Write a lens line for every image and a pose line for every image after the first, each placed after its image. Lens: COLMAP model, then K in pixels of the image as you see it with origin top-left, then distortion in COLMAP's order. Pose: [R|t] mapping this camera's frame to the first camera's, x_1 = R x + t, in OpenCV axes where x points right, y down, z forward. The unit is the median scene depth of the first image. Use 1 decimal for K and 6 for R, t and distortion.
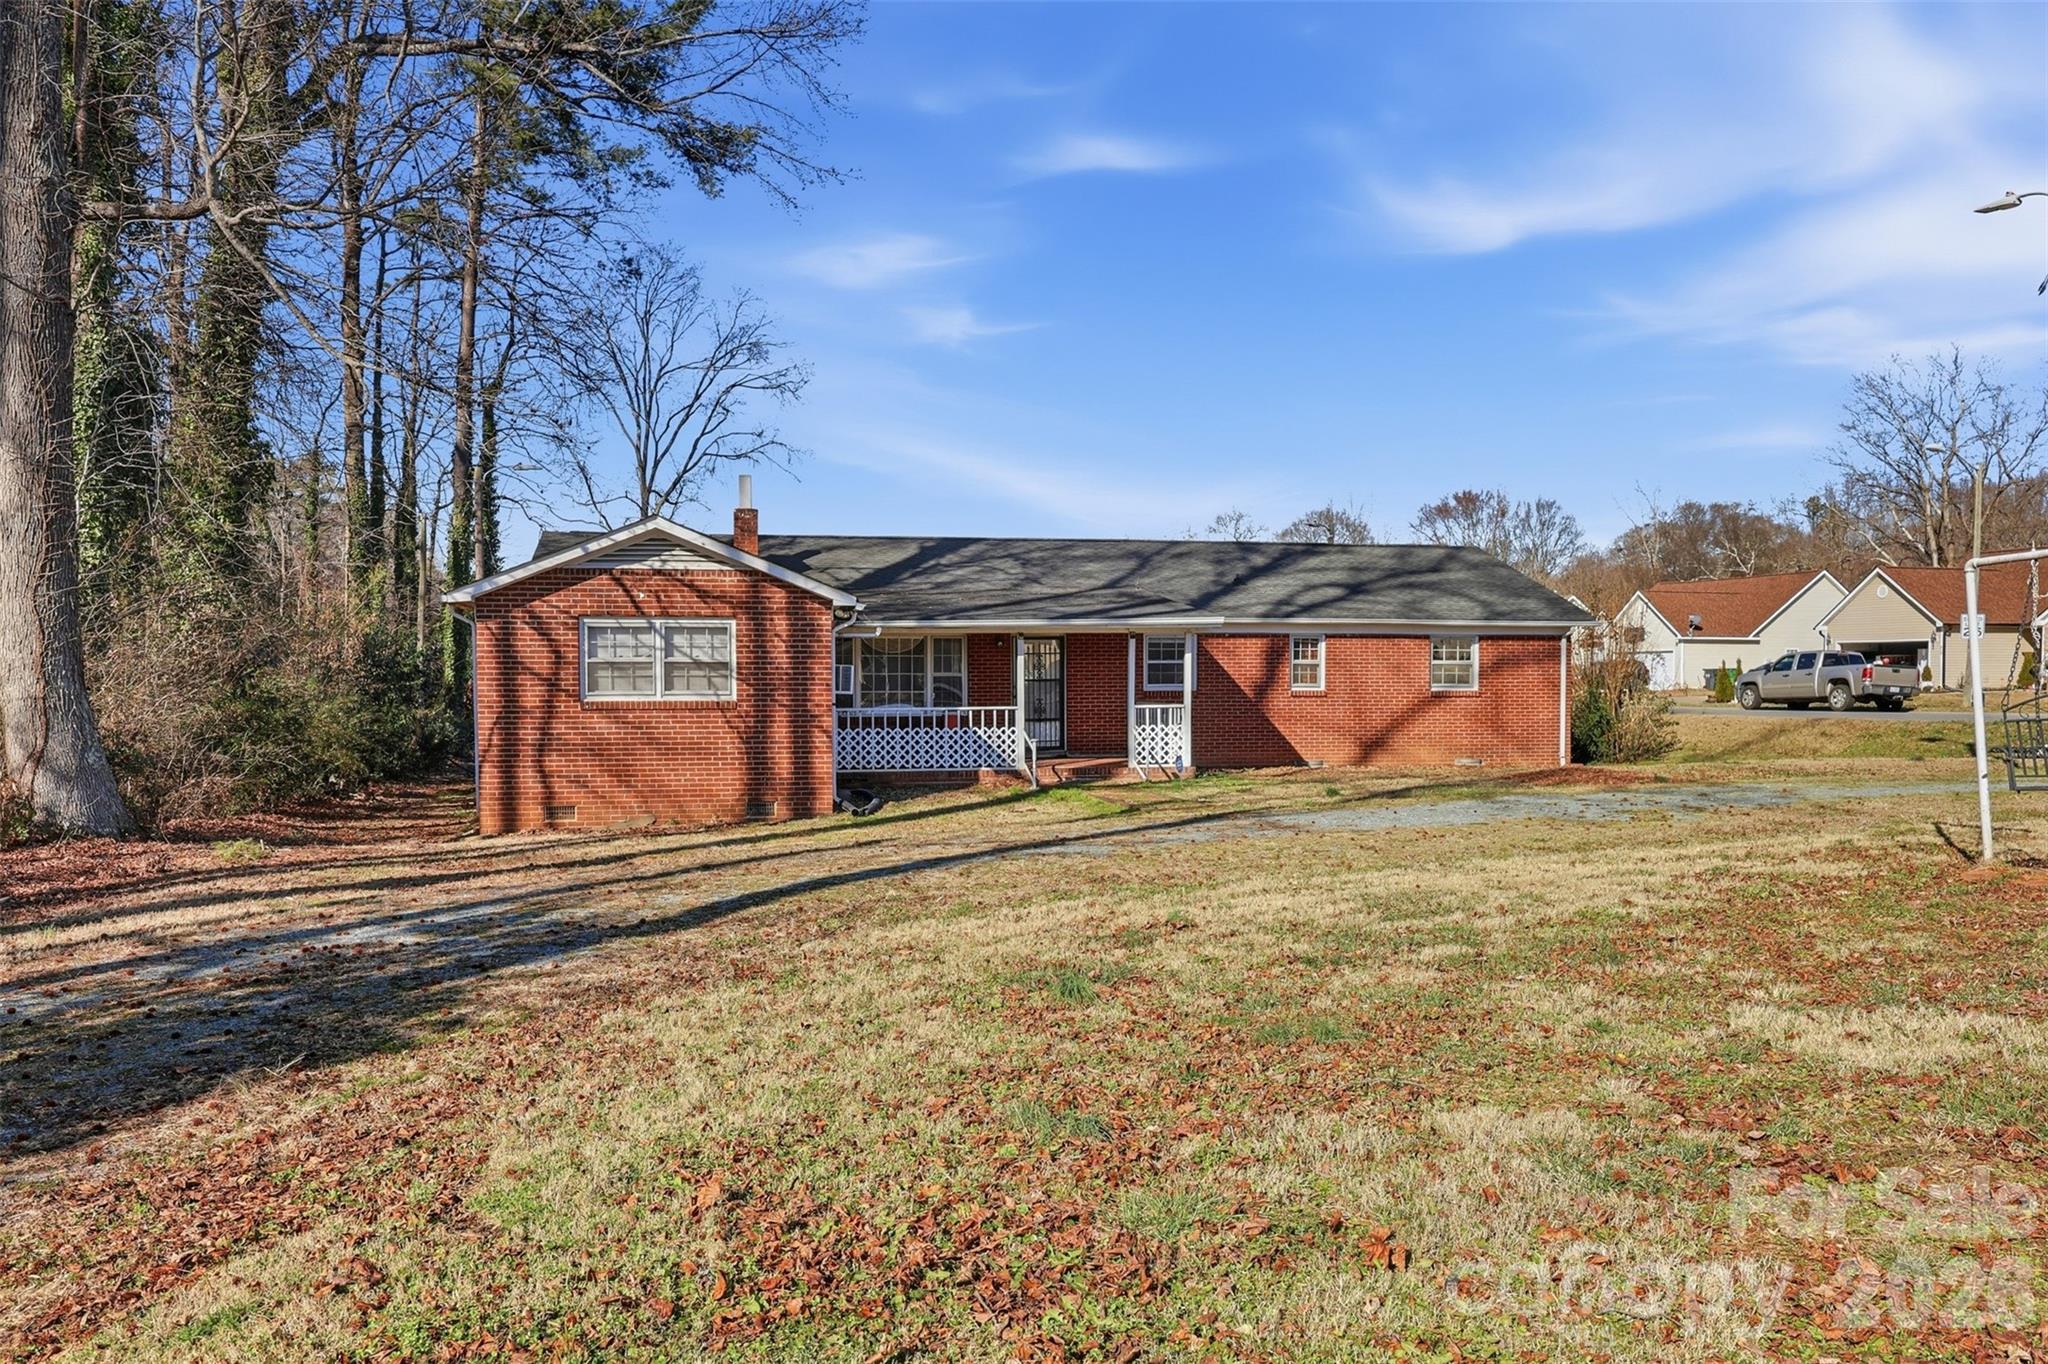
lens RADIAL K [[1516.8, 0, 1018.3], [0, 1516.8, 721.2], [0, 0, 1]] dist [-0.005989, -0.001704]
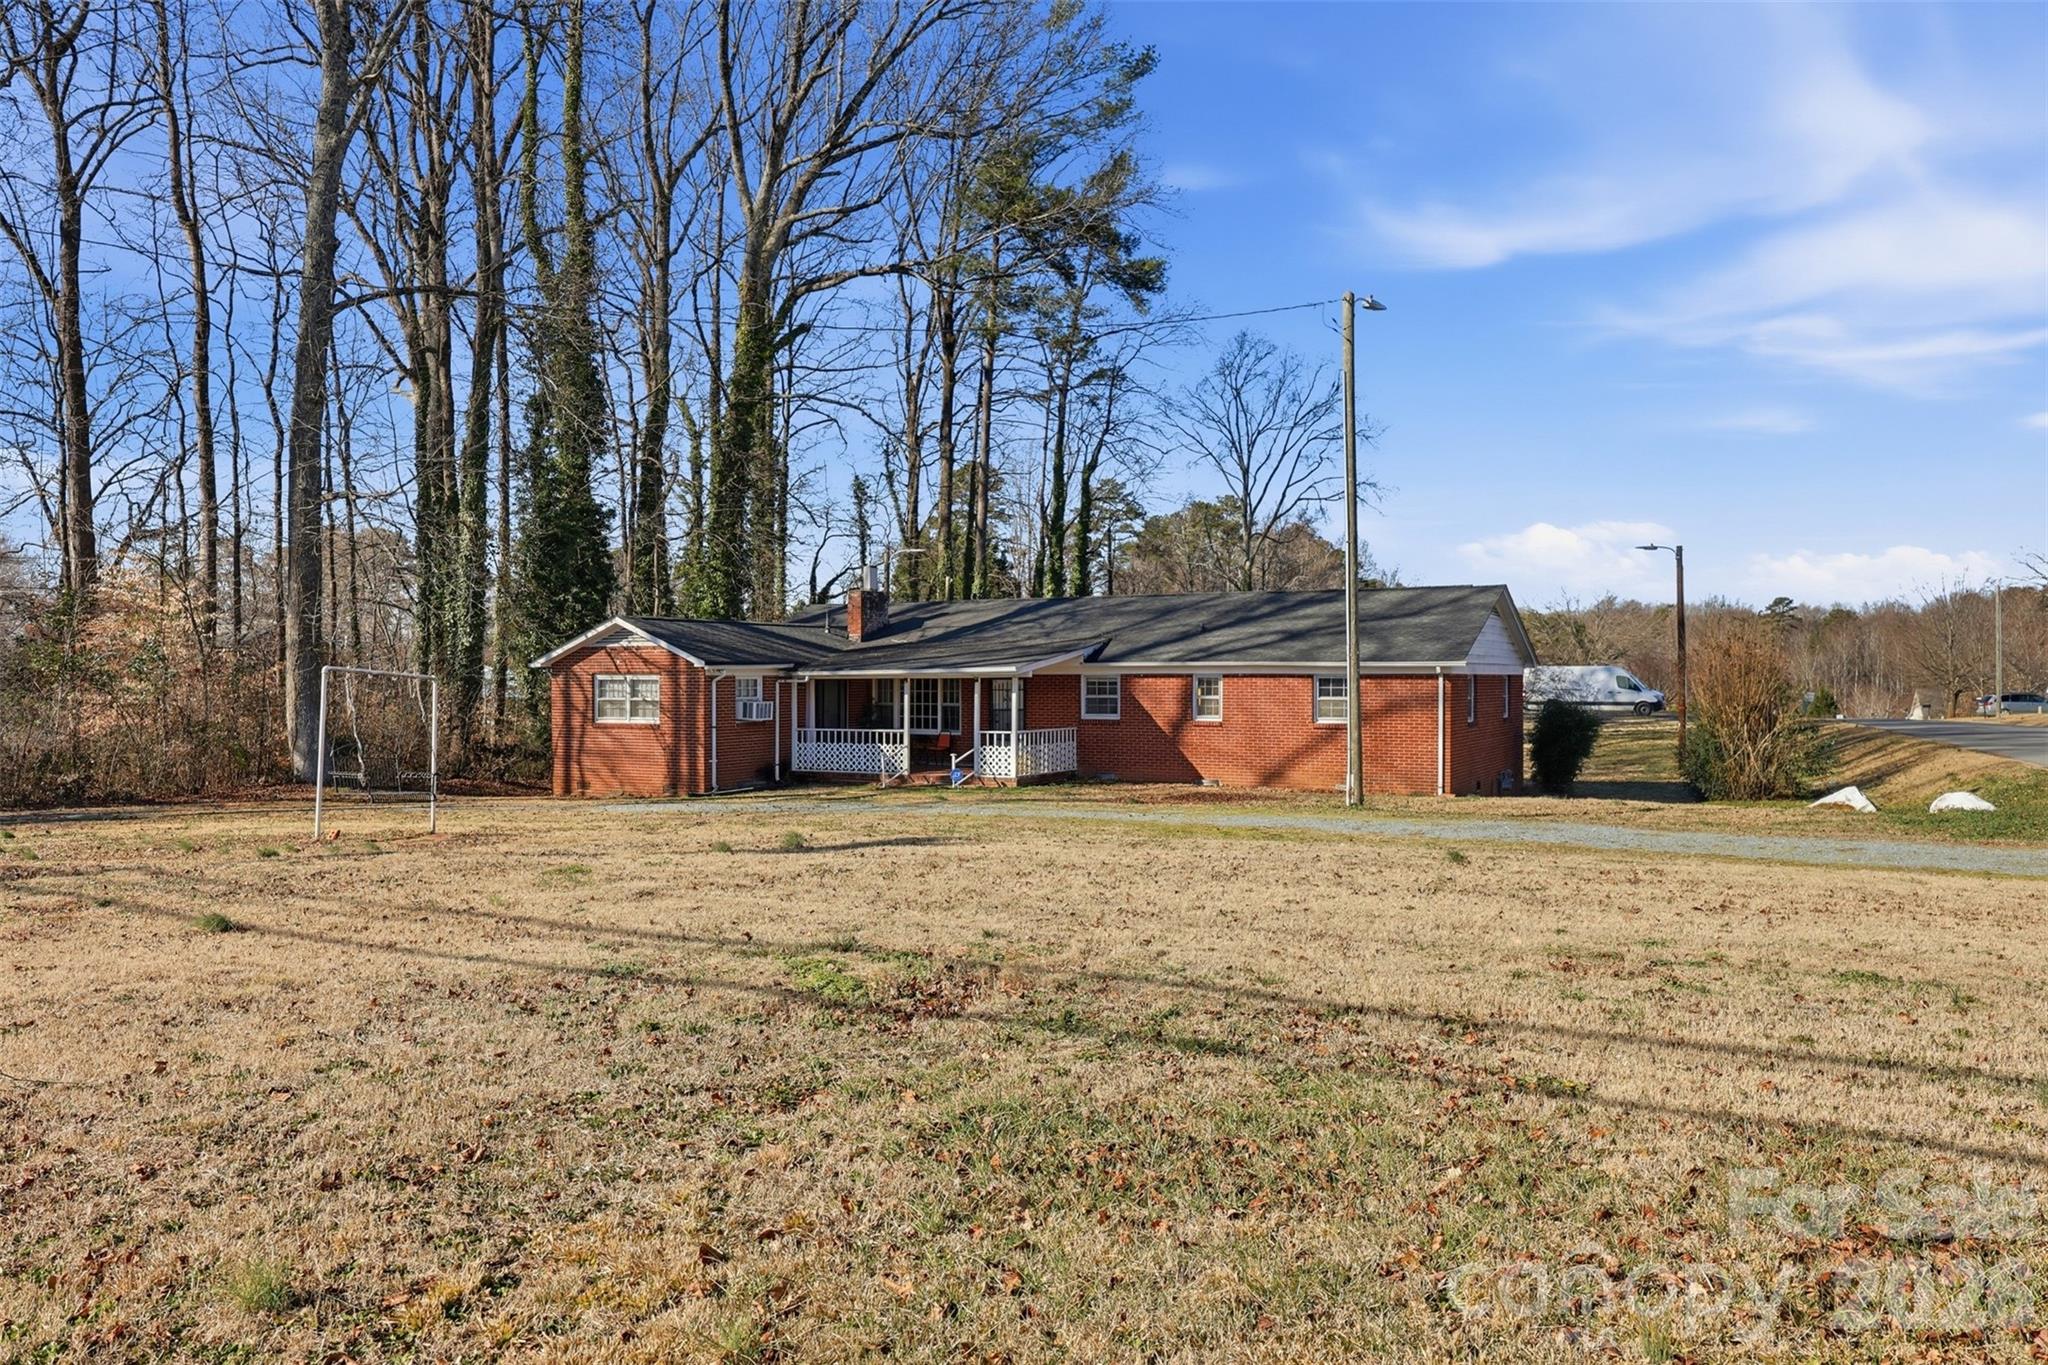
lens RADIAL K [[1480.9, 0, 1015.5], [0, 1480.9, 638.3], [0, 0, 1]] dist [0.079358, -0.000031]
pose [[0.764591, -0.015443, -0.644331, 0.874812], [-0.019782, 0.998680, -0.047410, -0.028473], [0.644212, 0.048995, 0.763276, 0.001044]]
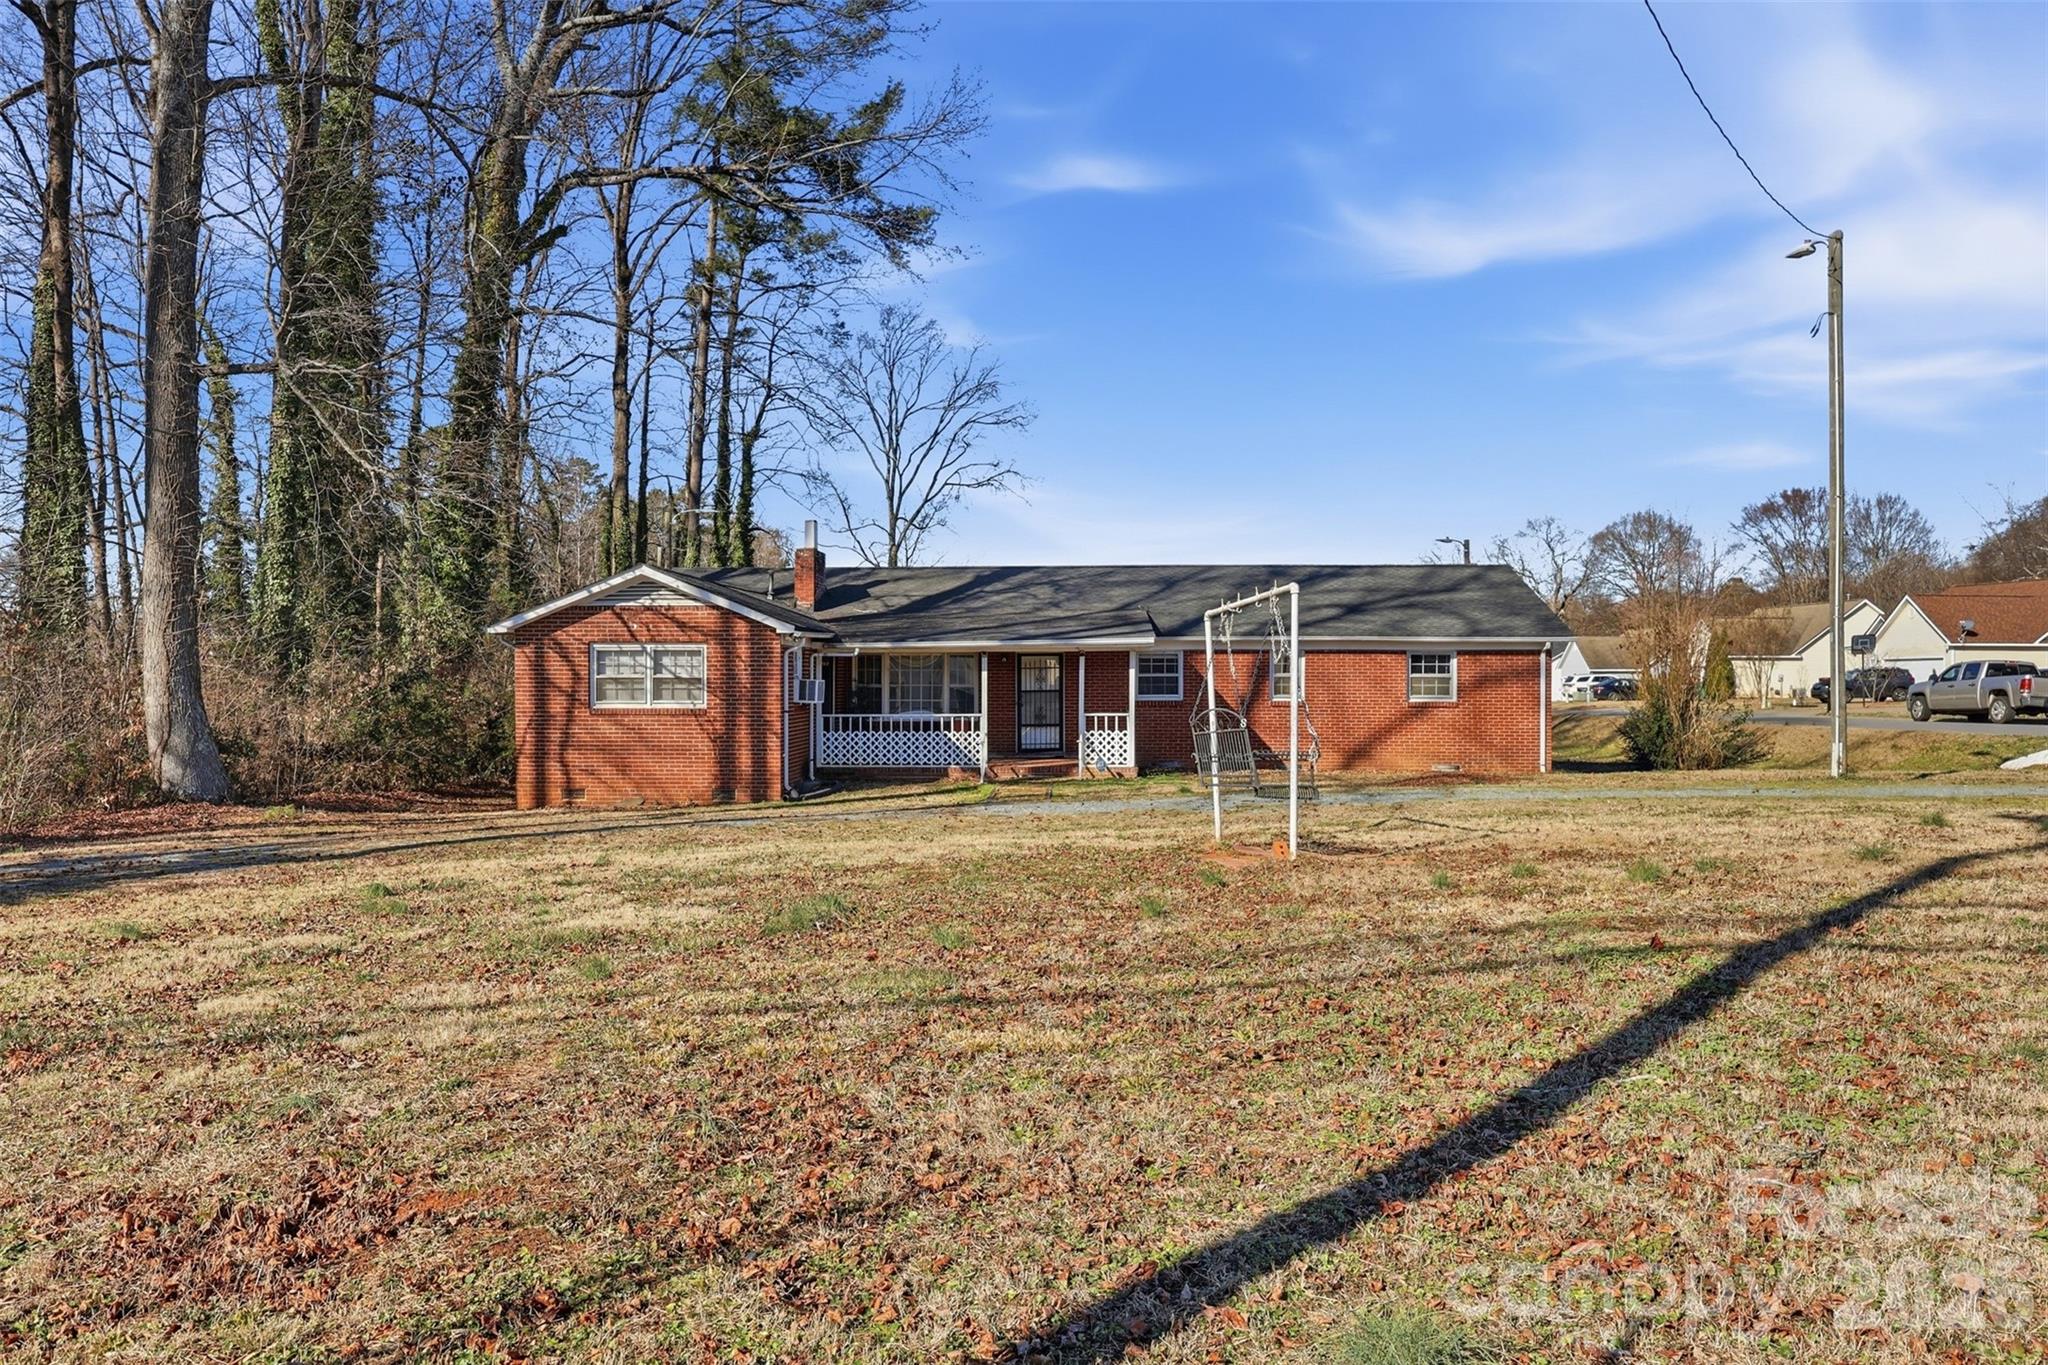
lens RADIAL K [[1480.0, 0, 1024.0], [0, 1480.0, 682.5], [0, 0, 1]] dist [-0.000792, -0.000349]
pose [[0.970309, 0.002511, -0.241854, 0.278985], [-0.009142, 0.999612, -0.026297, -0.003763], [0.241694, 0.027727, 0.969956, -0.103481]]
